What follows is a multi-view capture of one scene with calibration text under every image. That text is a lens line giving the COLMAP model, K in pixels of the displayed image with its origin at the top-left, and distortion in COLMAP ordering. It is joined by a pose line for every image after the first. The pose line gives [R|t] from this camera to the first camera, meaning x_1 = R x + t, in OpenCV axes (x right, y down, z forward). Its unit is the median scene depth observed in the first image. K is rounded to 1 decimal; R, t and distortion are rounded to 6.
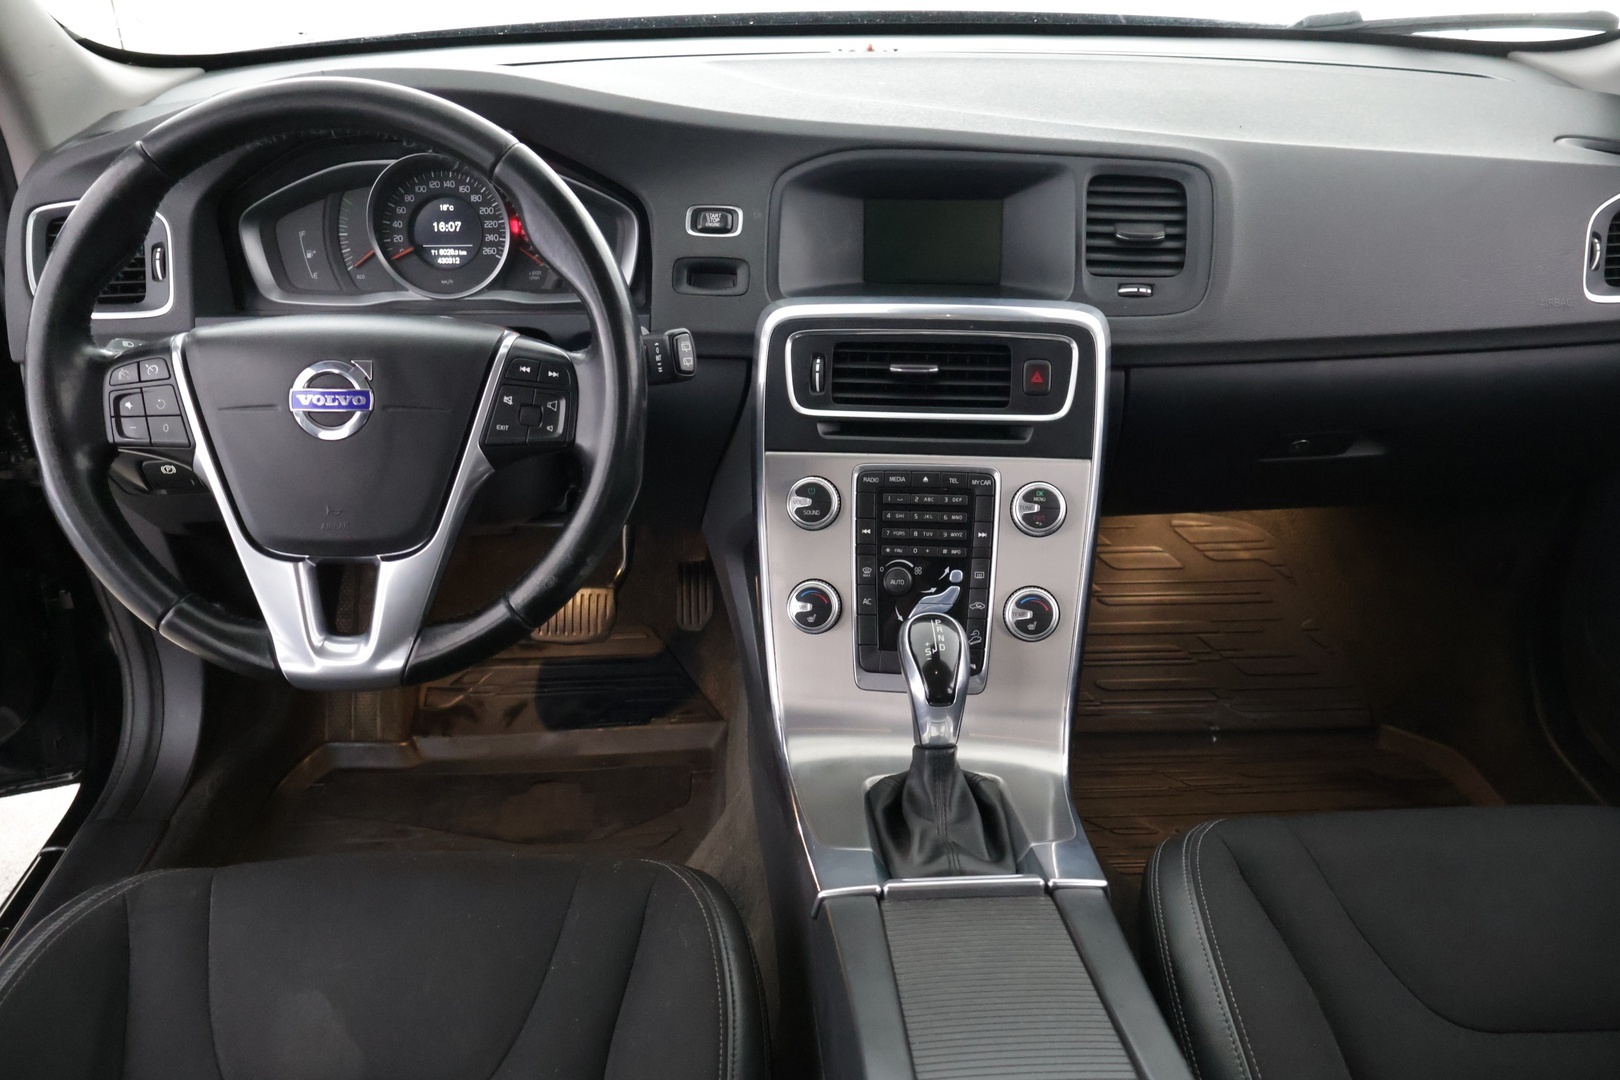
lens RADIAL K [[1302.4, 0, 786.8], [0, 1302.4, 533.5], [0, 0, 1]] dist [-0.011147, 0.004239]
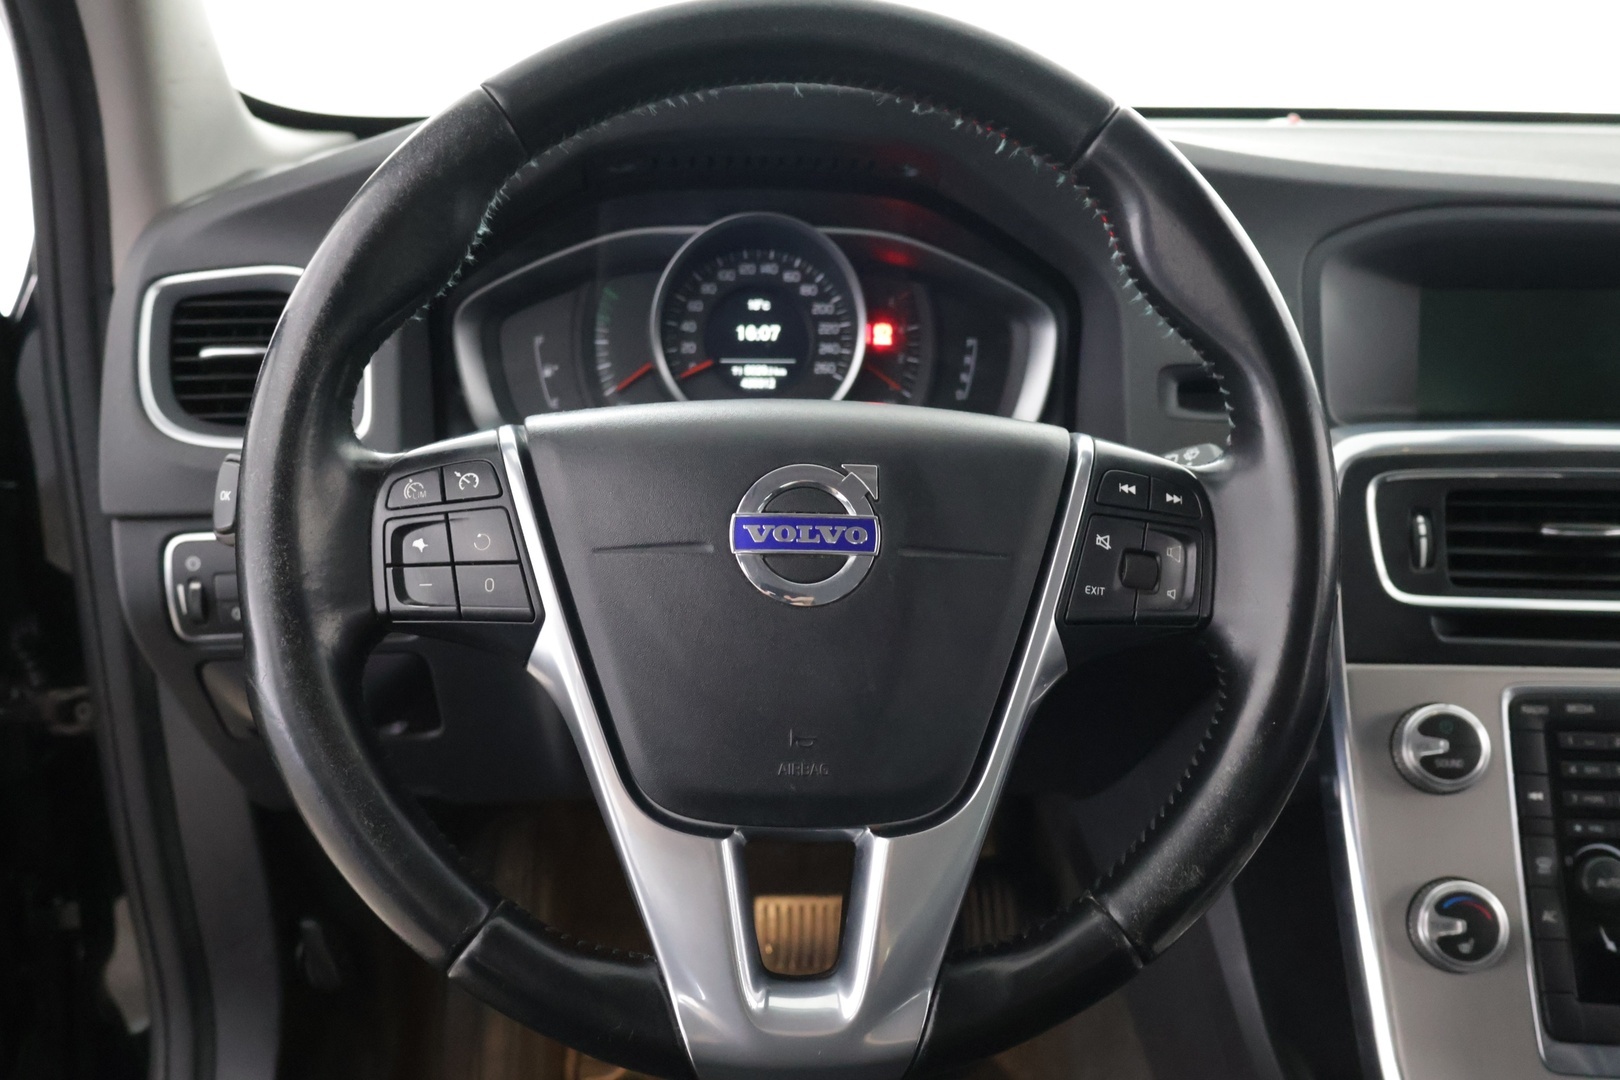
lens RADIAL K [[1534.0, 0, 810.0], [0, 1534.0, 540.0], [0, 0, 1]] dist [0.002837, -0.000477]
pose [[0.999790, 0.006626, 0.019415, -0.287671], [-0.002829, 0.981889, -0.189435, 0.017454], [-0.020318, 0.189340, 0.981701, 0.292594]]
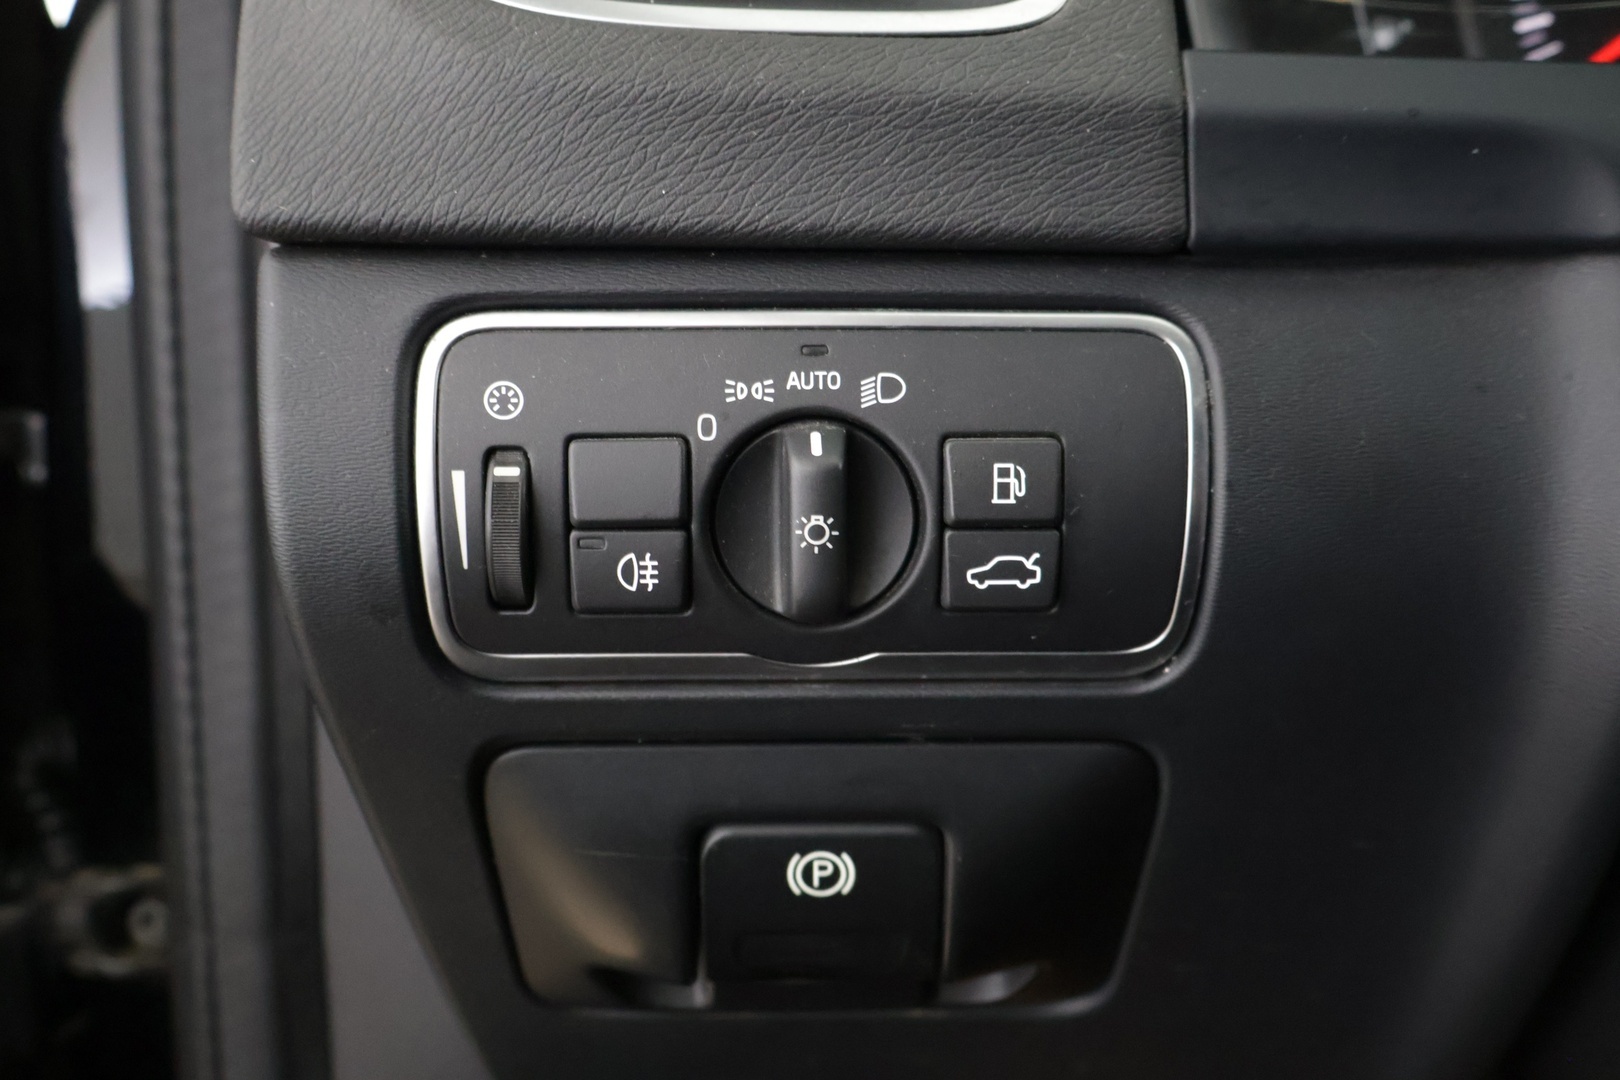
lens RADIAL K [[1693.3, 0, 810.0], [0, 1693.3, 540.0], [0, 0, 1]] dist [0.005800, 0.005045]
pose [[0.996181, 0.021476, -0.084628, -0.515706], [-0.048884, 0.940303, -0.336809, -0.010467], [0.072343, 0.339659, 0.937762, 0.830459]]
